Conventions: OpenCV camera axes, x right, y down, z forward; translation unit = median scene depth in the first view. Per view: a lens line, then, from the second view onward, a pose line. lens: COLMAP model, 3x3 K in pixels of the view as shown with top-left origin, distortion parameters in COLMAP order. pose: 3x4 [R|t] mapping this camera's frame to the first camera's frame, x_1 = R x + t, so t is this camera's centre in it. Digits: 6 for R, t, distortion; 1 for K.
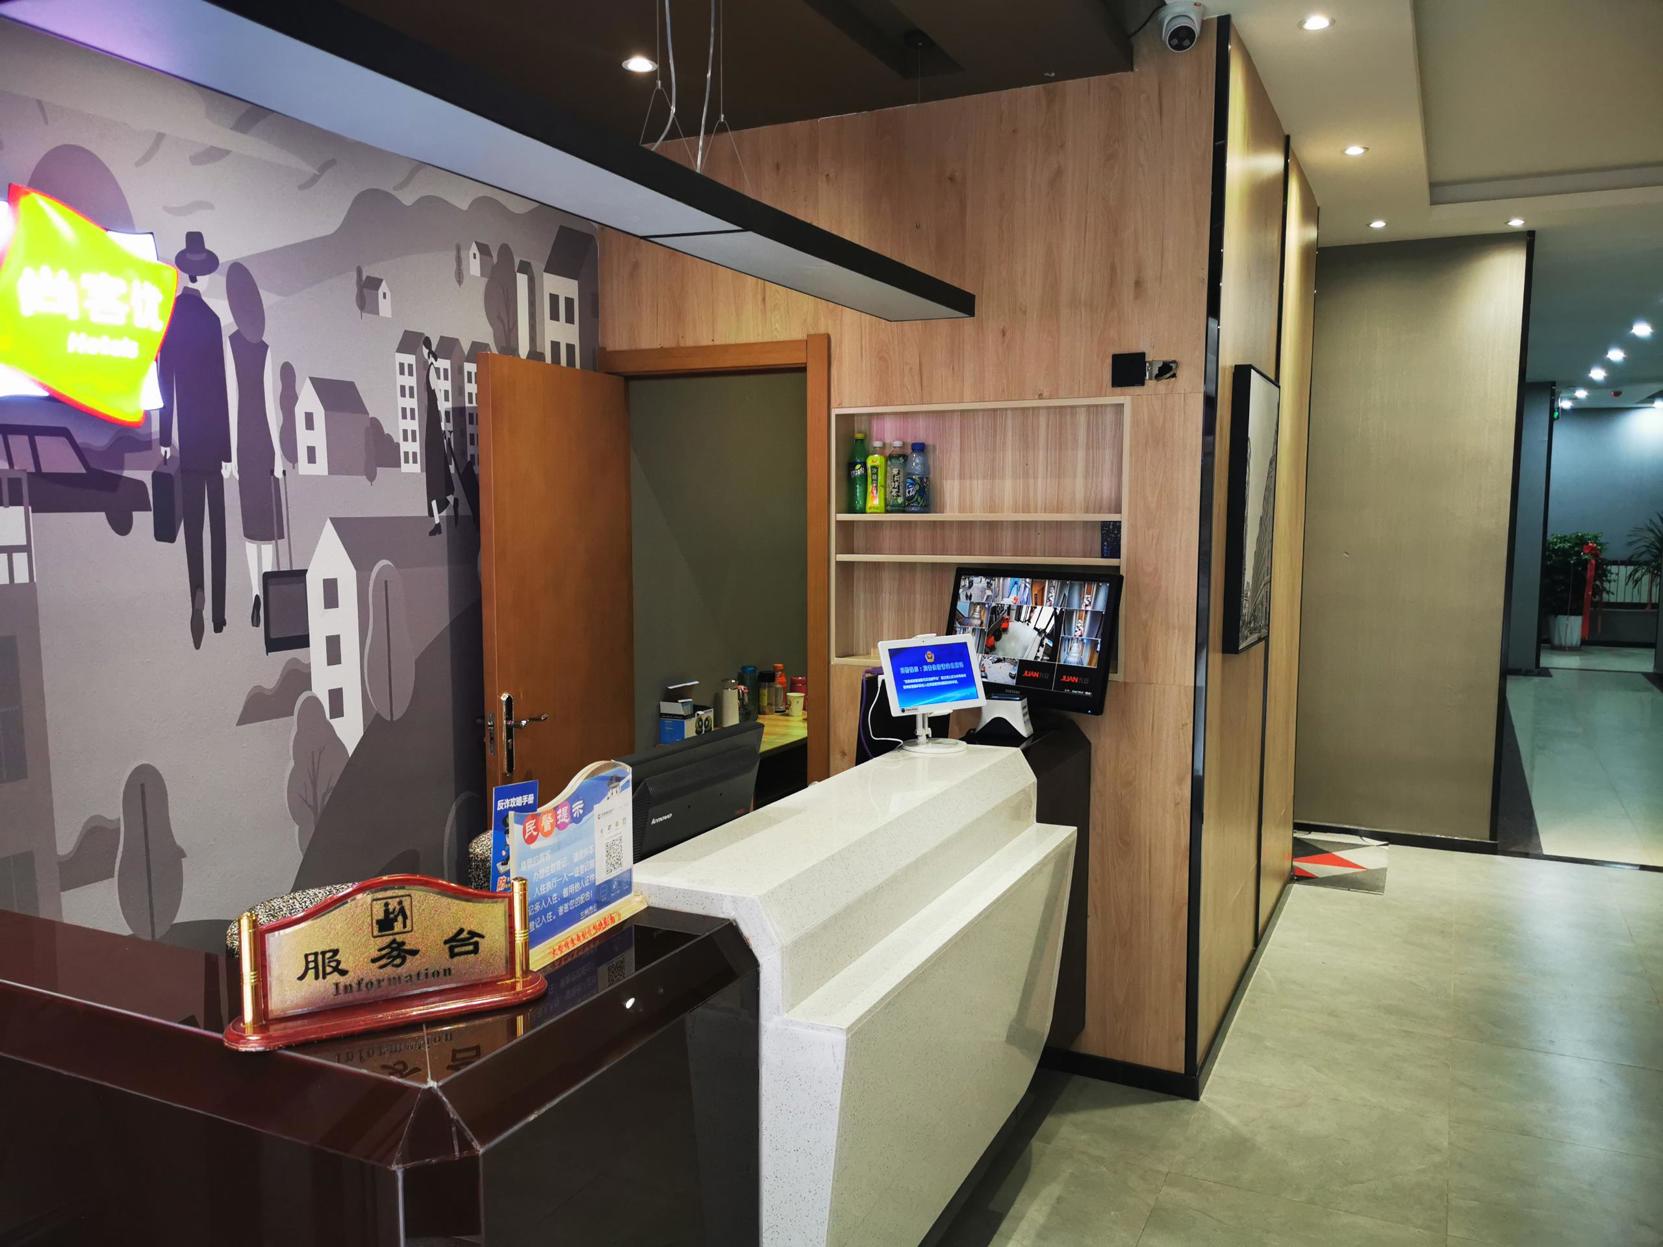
lens RADIAL K [[1277.3, 0, 829.9], [0, 1277.3, 652.9], [0, 0, 1]] dist [0.077262, -0.067571]
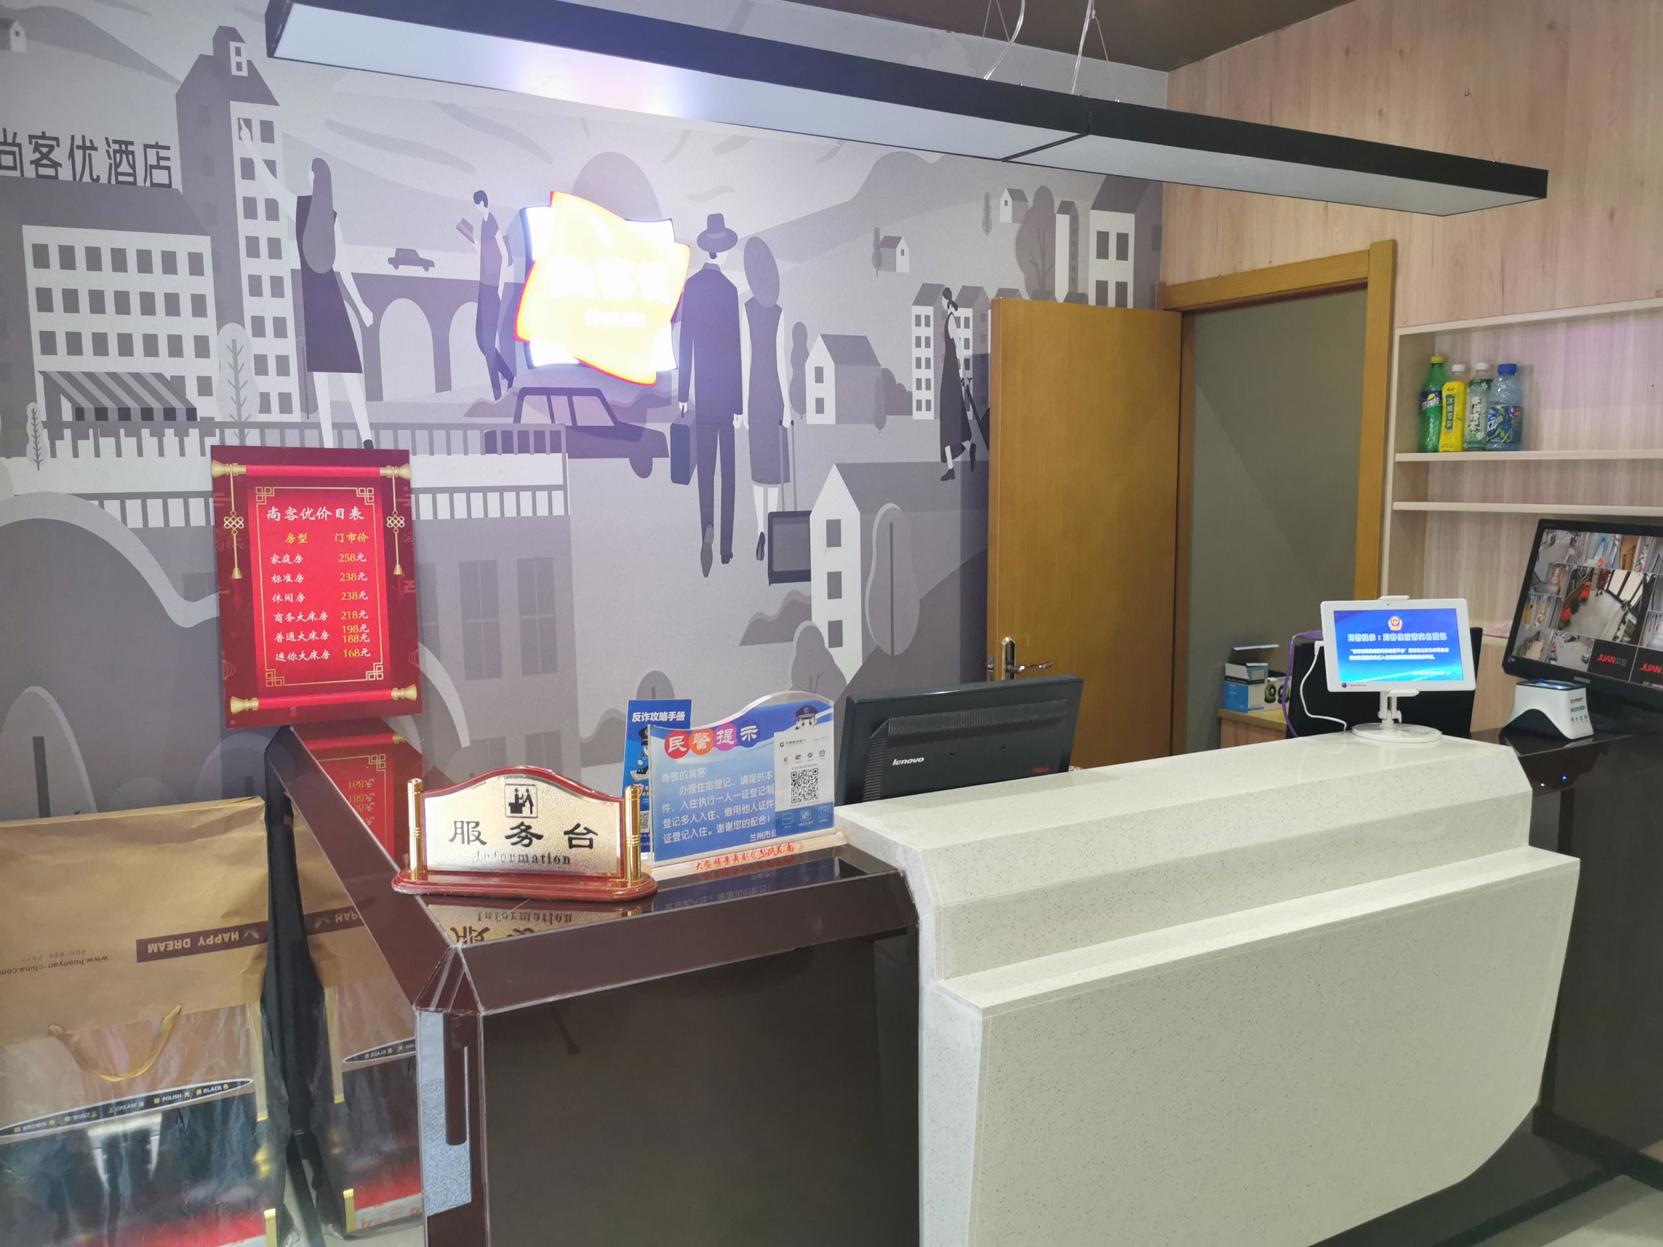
lens RADIAL K [[1298.7, 0, 831.5], [0, 1298.7, 623.5], [0, 0, 1]] dist [0.057049, -0.068250]
pose [[0.819614, 0.062114, -0.569540, 0.244562], [-0.057129, 0.998012, 0.026630, 0.001220], [0.570061, 0.010711, 0.821532, 0.100128]]
